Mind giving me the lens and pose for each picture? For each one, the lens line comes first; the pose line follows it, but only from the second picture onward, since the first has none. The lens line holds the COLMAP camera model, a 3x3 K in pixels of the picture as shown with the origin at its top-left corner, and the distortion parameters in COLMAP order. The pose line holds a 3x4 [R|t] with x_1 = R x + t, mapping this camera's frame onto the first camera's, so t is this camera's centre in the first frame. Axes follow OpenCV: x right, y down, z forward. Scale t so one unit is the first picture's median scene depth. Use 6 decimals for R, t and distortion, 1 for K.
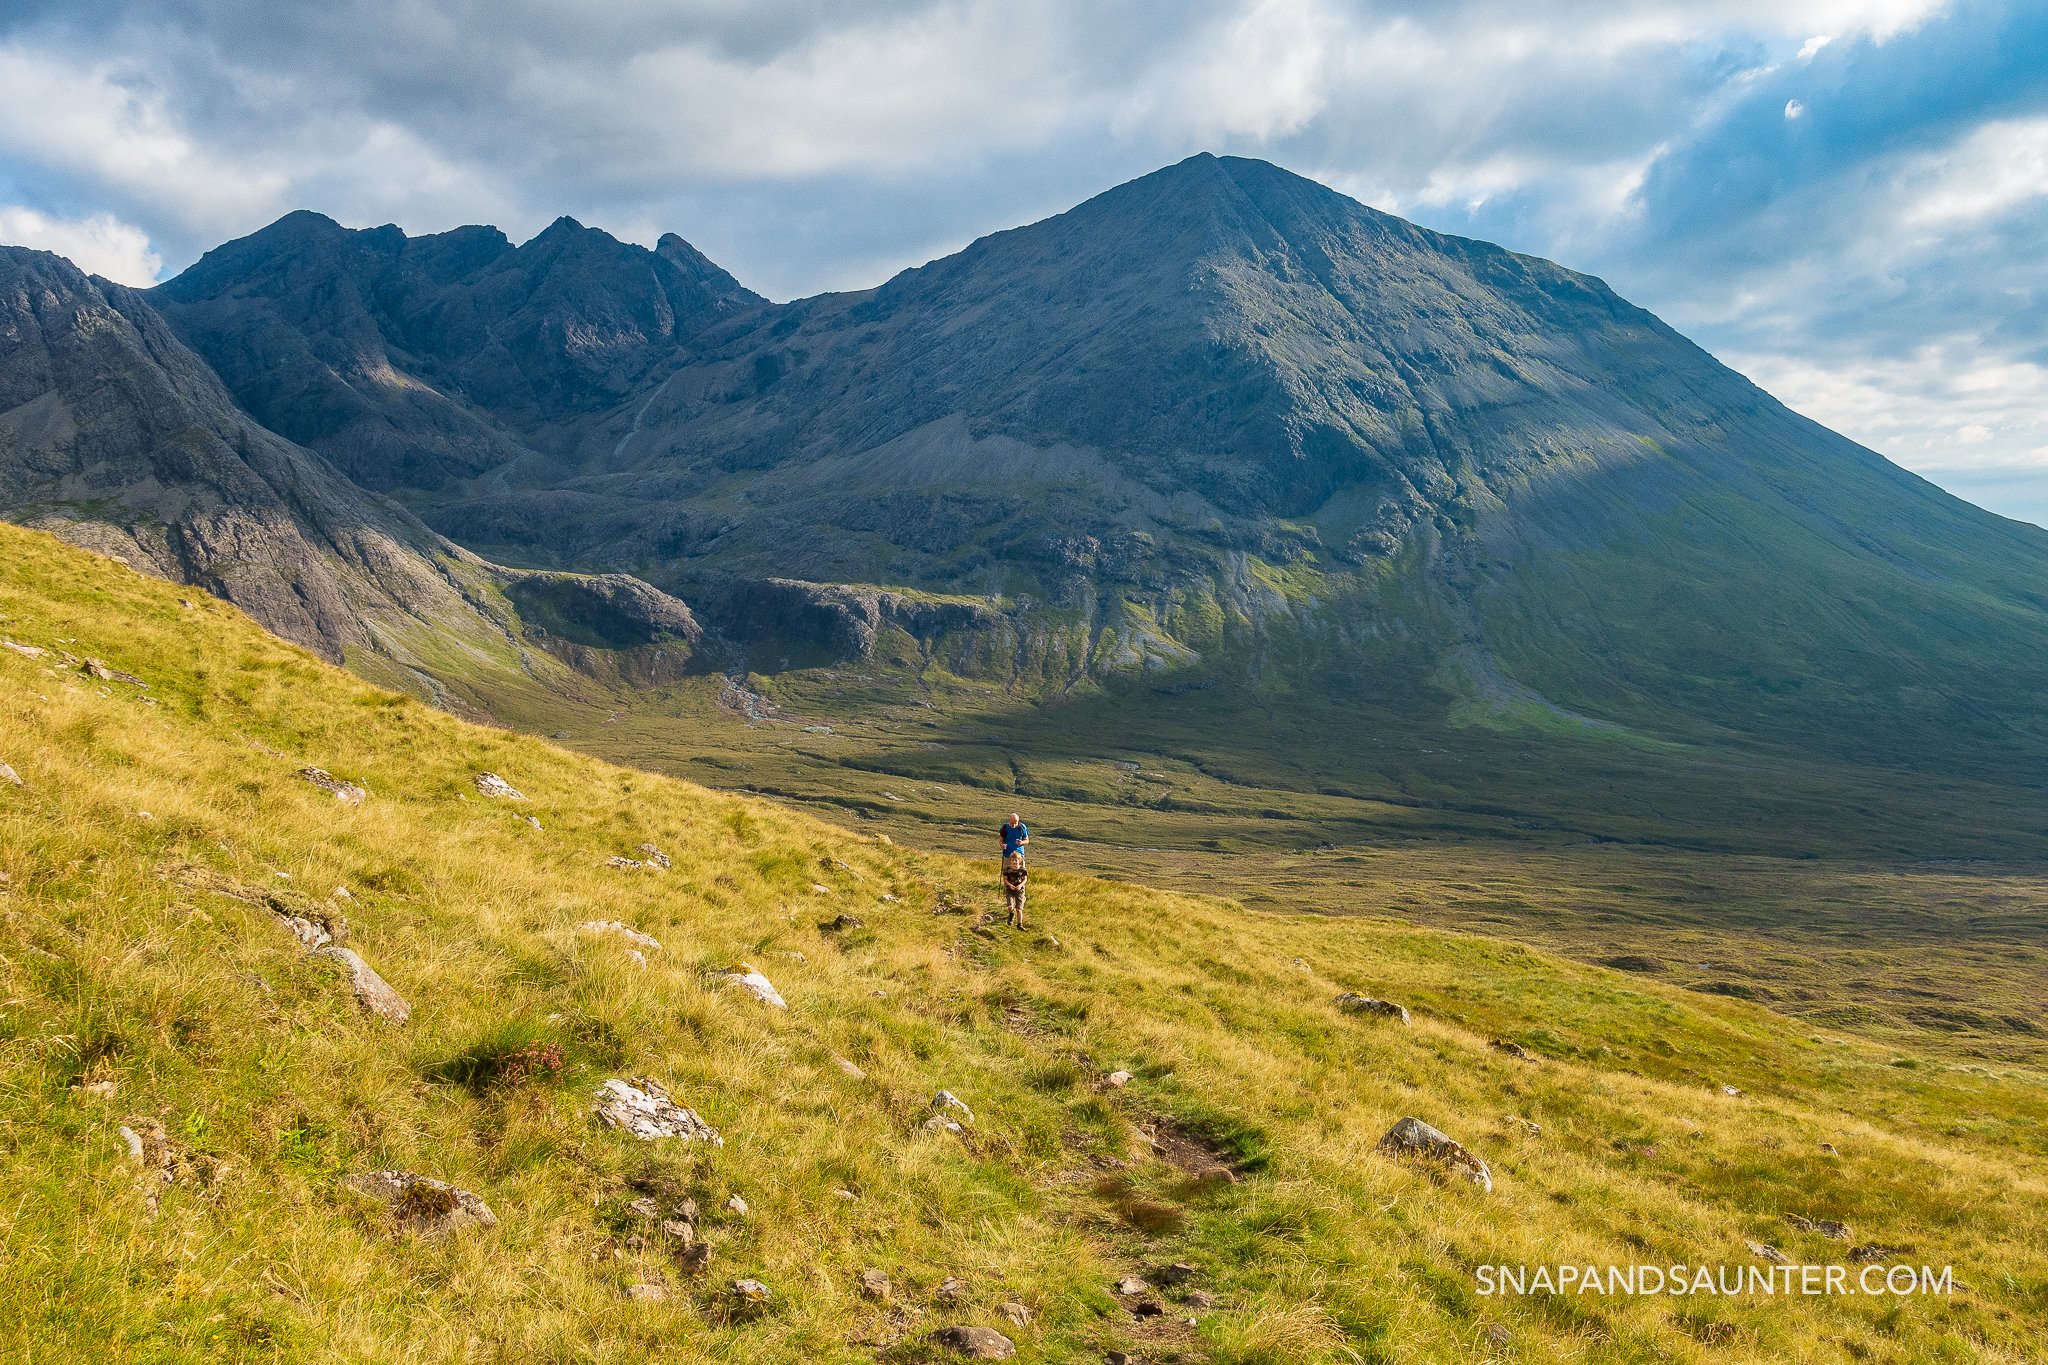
lens RADIAL K [[1732.7, 0, 1019.8], [0, 1732.7, 746.0], [0, 0, 1]] dist [-0.012156, -0.003741]
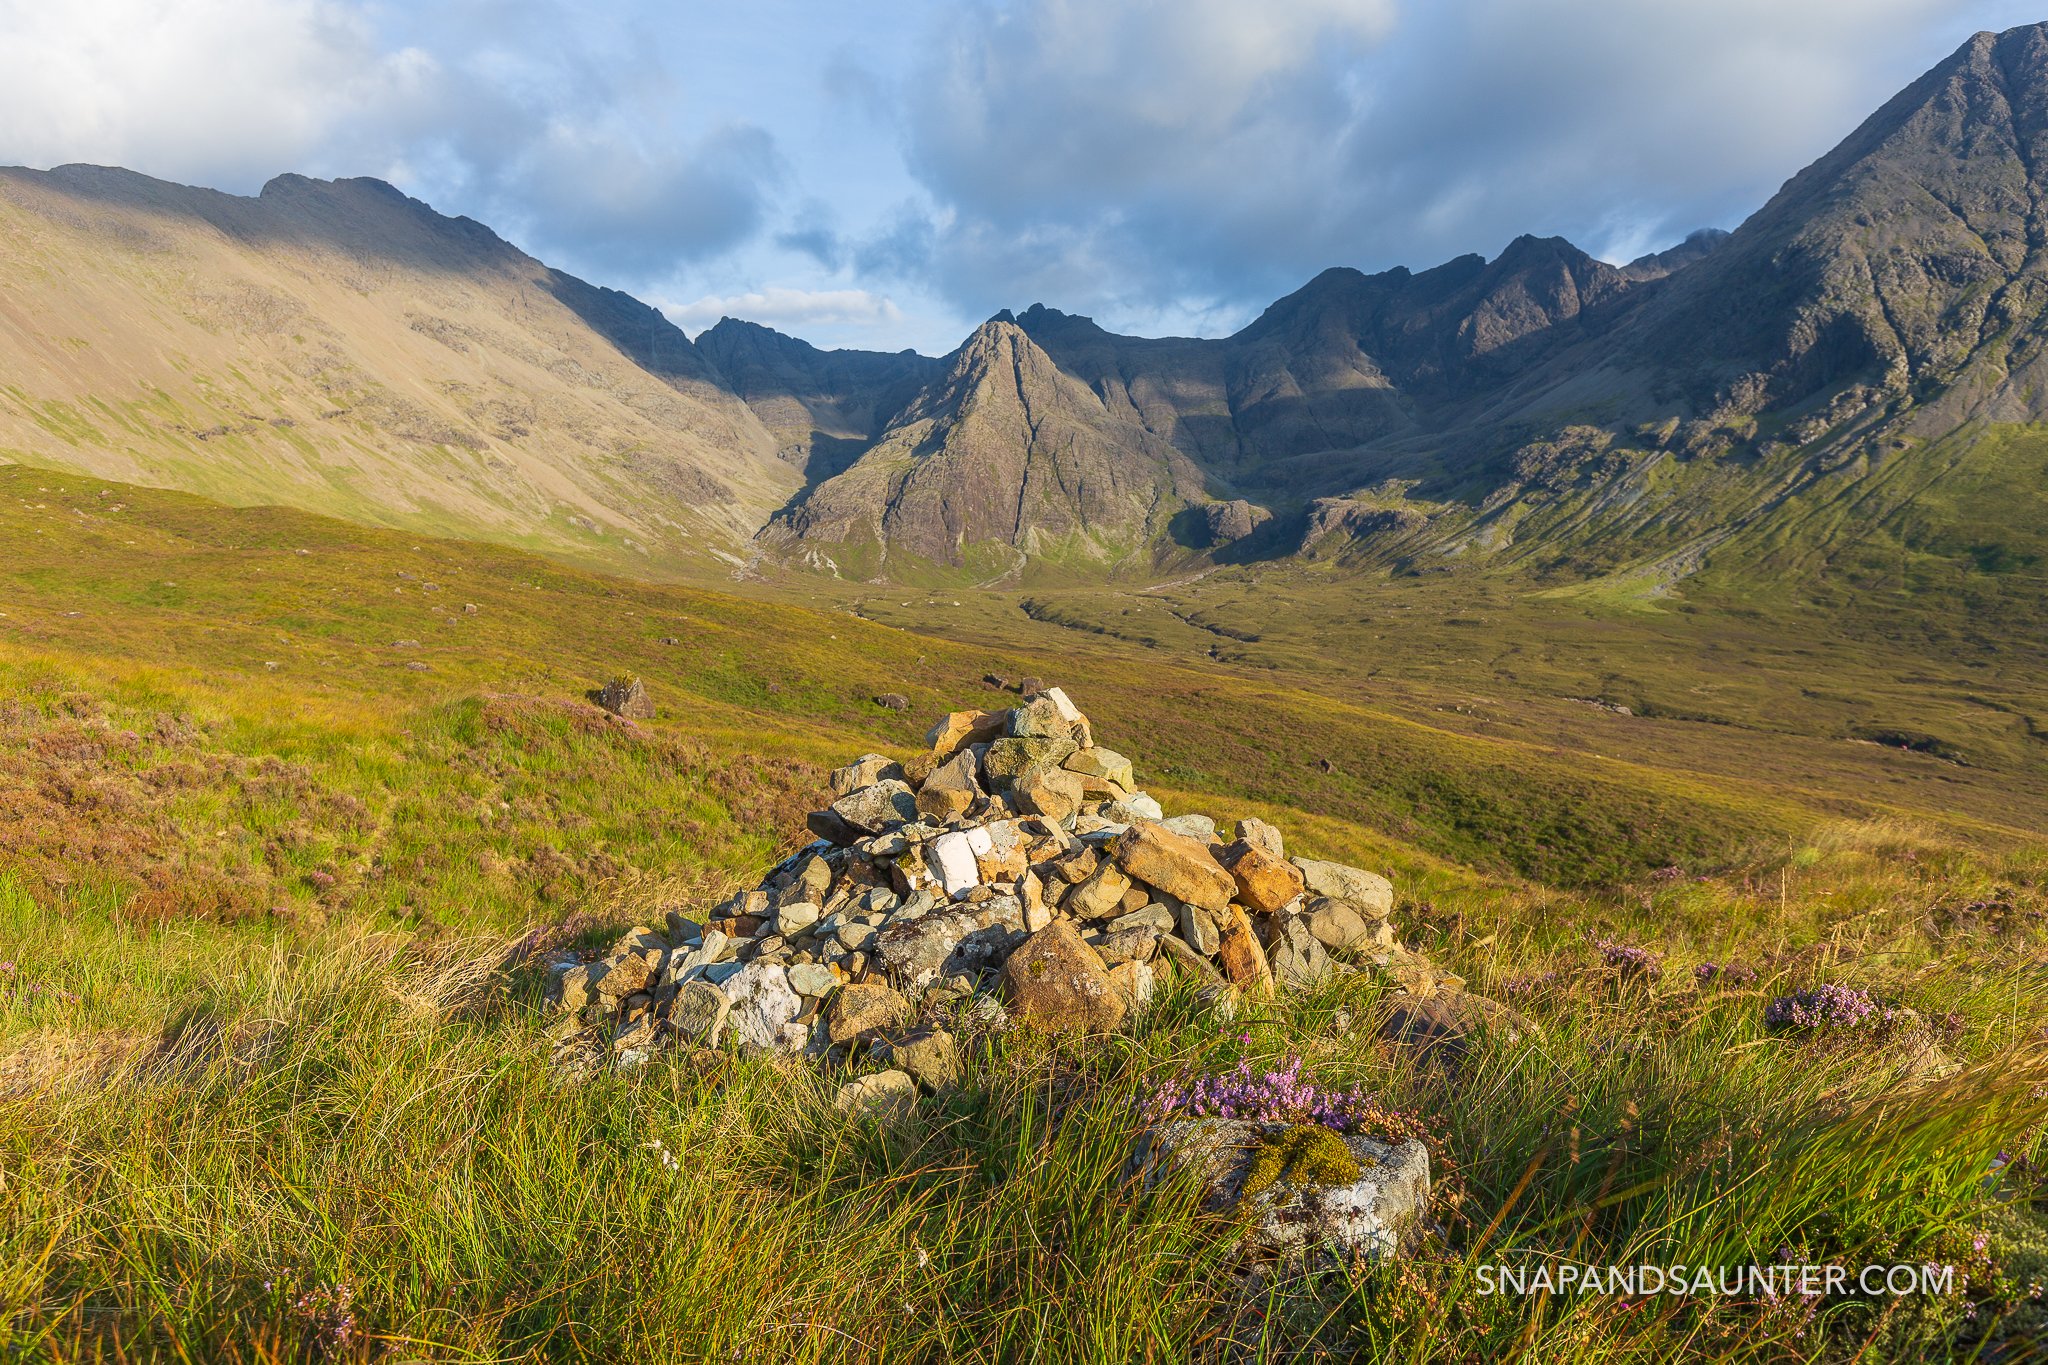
lens RADIAL K [[1439.8, 0, 1024.0], [0, 1439.8, 682.5], [0, 0, 1]] dist [0.004703, -0.004699]
pose [[0.534136, 0.067704, -0.842683, 0.633820], [-0.098442, 0.994988, 0.017543, 0.038619], [0.839647, 0.073586, 0.538124, 0.262092]]
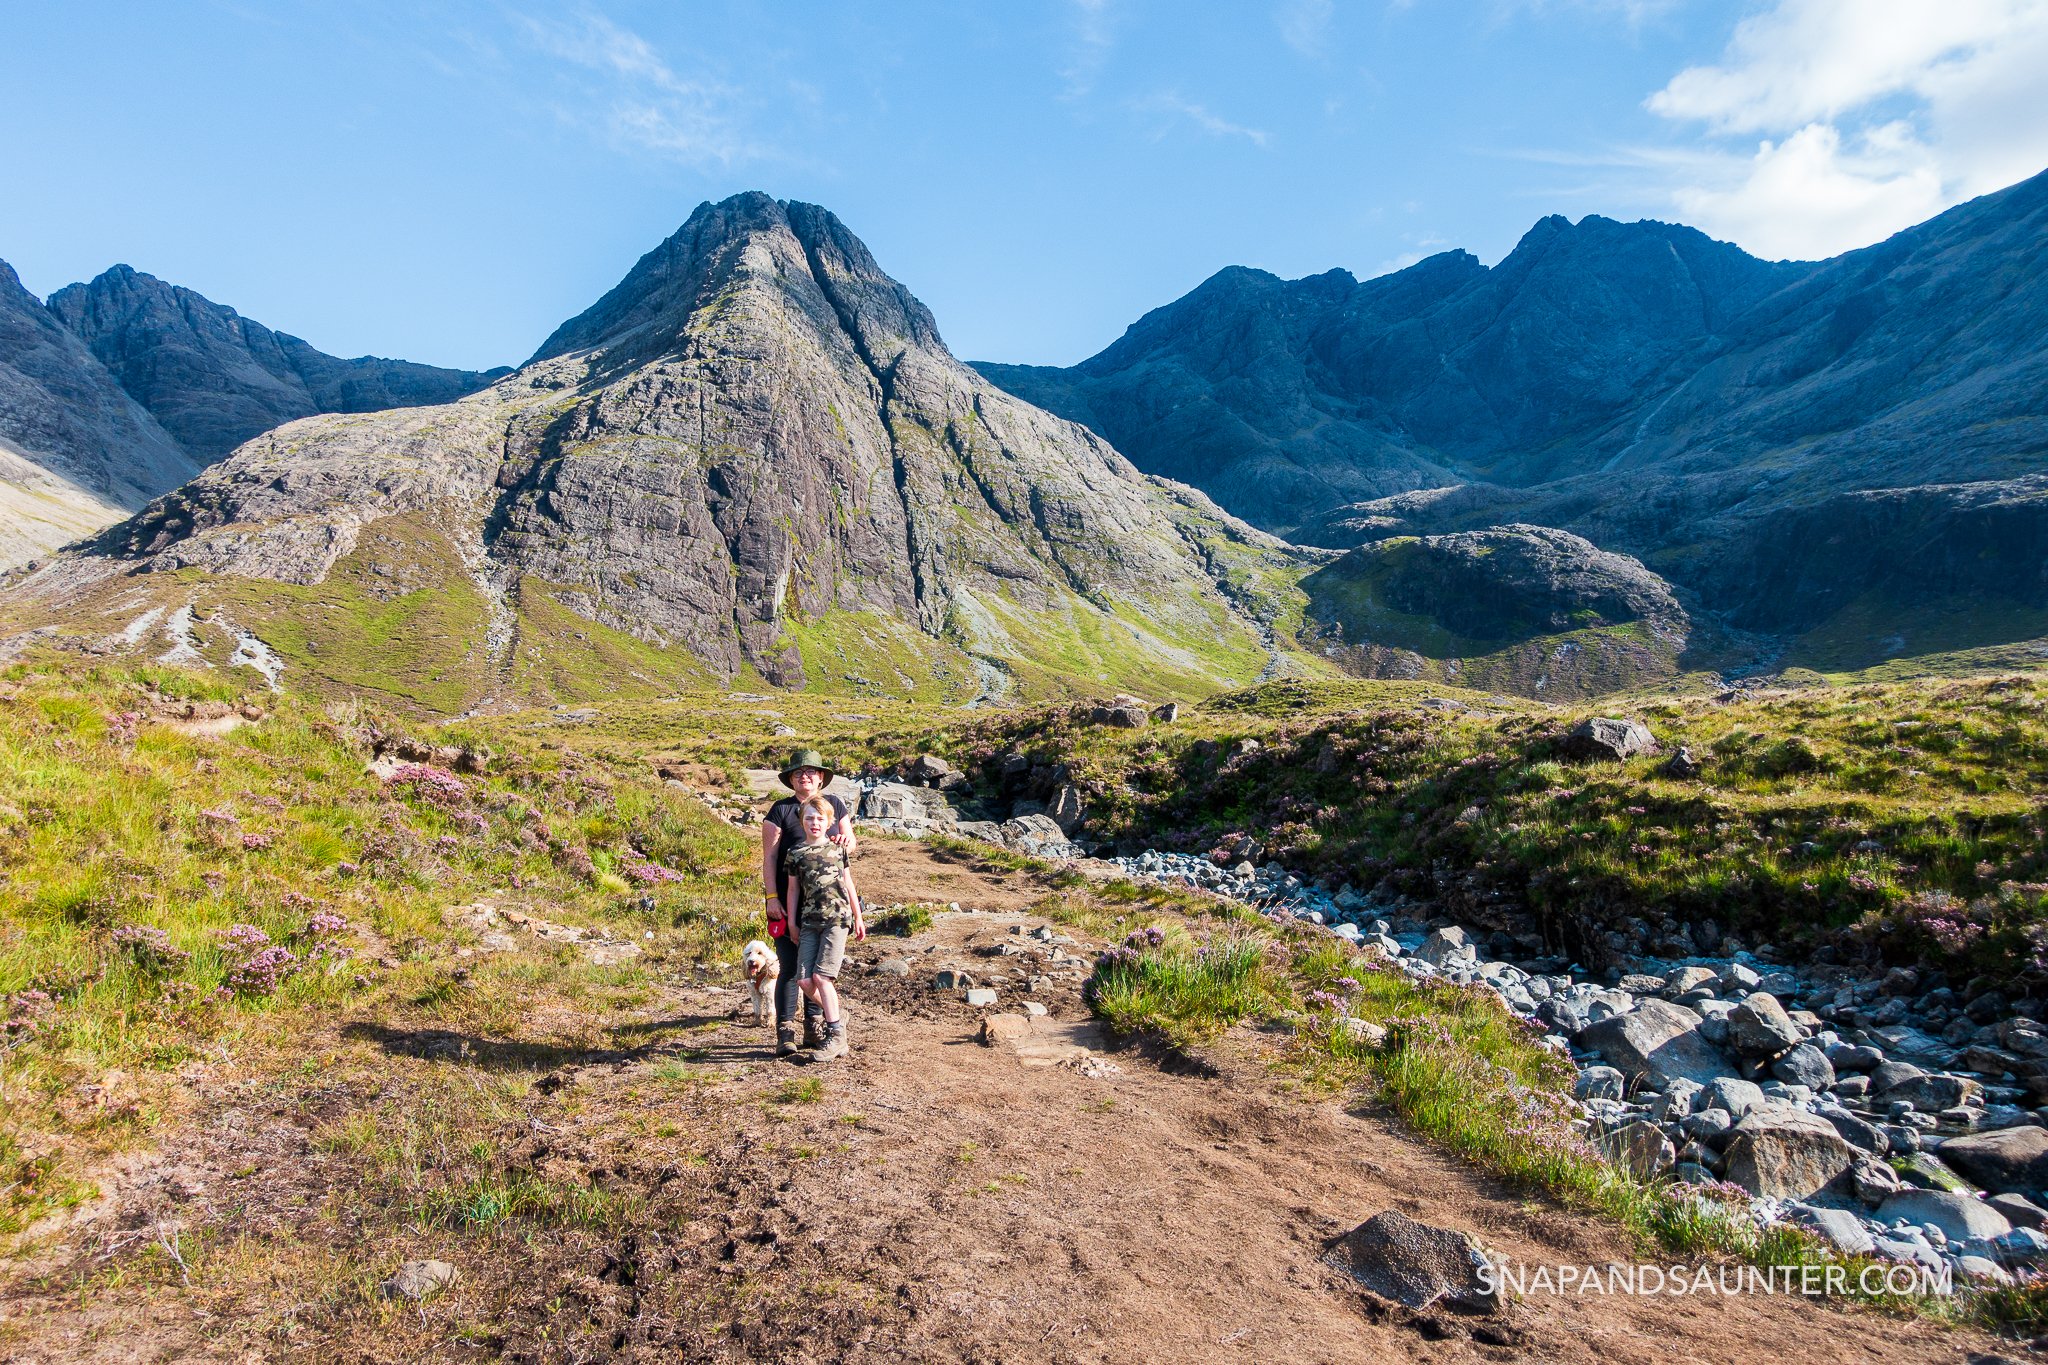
lens RADIAL K [[1386.3, 0, 1021.8], [0, 1386.3, 694.9], [0, 0, 1]] dist [-0.007601, 0.002584]
pose [[0.764516, -0.048489, -0.642778, -0.082527], [-0.059700, 0.987555, -0.145504, 0.016580], [0.641834, 0.149614, 0.752107, 0.609572]]
